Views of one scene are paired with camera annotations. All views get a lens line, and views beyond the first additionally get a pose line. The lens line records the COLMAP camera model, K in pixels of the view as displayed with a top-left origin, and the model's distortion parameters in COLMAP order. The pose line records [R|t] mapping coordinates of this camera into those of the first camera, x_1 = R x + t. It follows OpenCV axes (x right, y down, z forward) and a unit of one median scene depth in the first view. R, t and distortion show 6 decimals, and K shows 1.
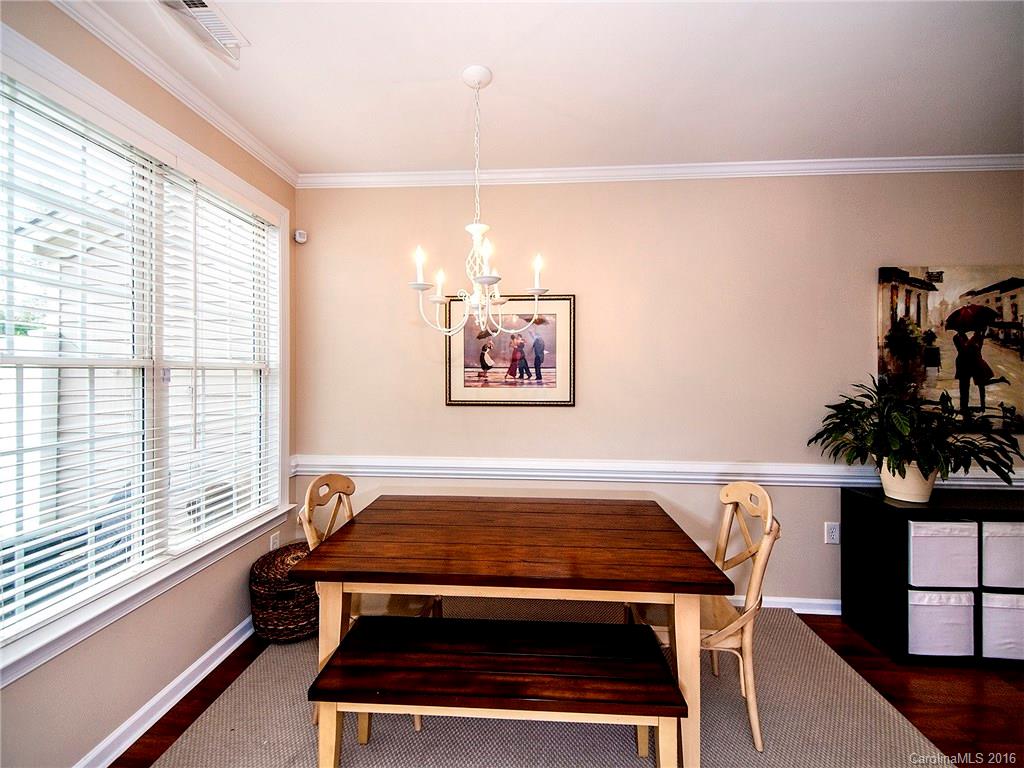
lens RADIAL K [[415.2, 0, 512.1], [0, 415.2, 374.8], [0, 0, 1]] dist [0.011817, -0.003546]
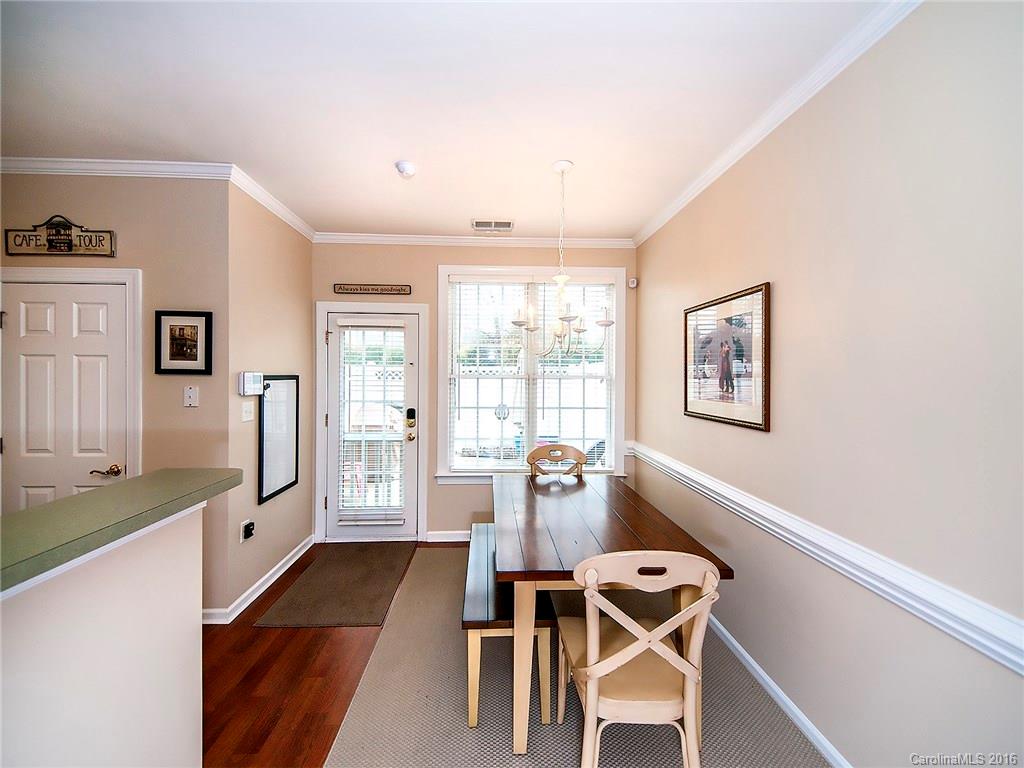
lens RADIAL K [[415.2, 0, 509.2], [0, 415.2, 375.6], [0, 0, 1]] dist [0.011817, -0.003546]
pose [[0.107419, -0.004815, -0.994202, 0.839439], [-0.008747, 0.999945, -0.005788, -0.016119], [0.994175, 0.009318, 0.107371, 0.455388]]
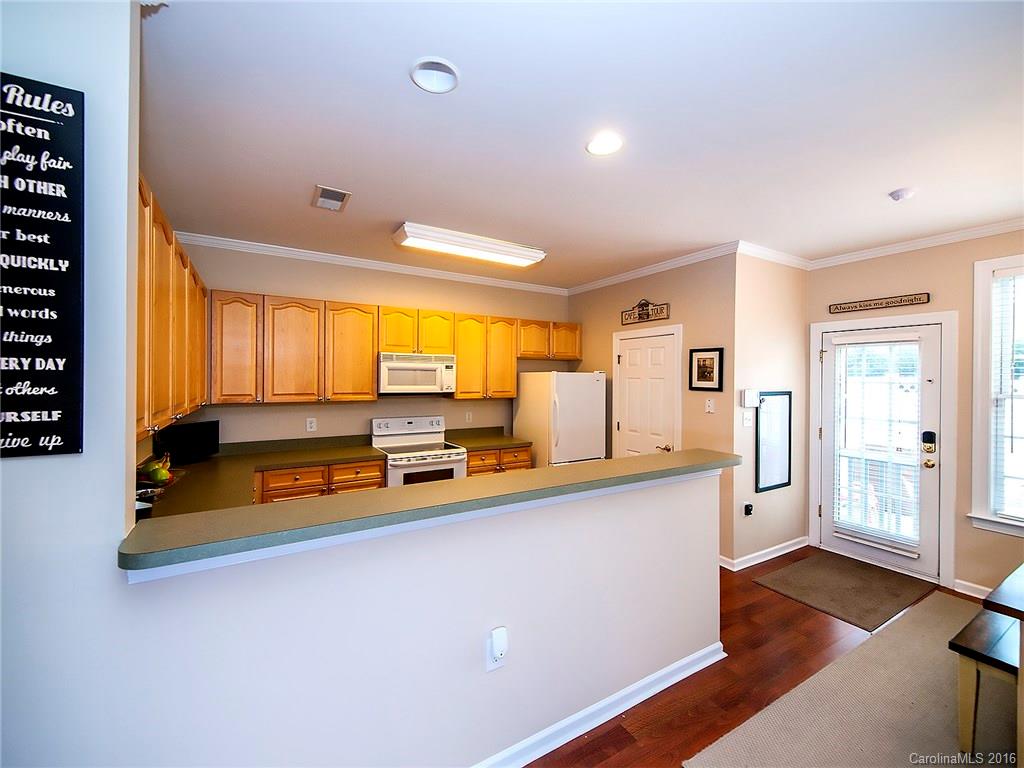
lens RADIAL K [[415.2, 0, 504.0], [0, 415.2, 378.6], [0, 0, 1]] dist [0.011817, -0.003546]
pose [[-0.833780, -0.014558, -0.551904, 1.485423], [-0.016322, 0.999865, -0.001717, -0.074897], [0.551855, 0.007577, -0.833906, 0.784541]]
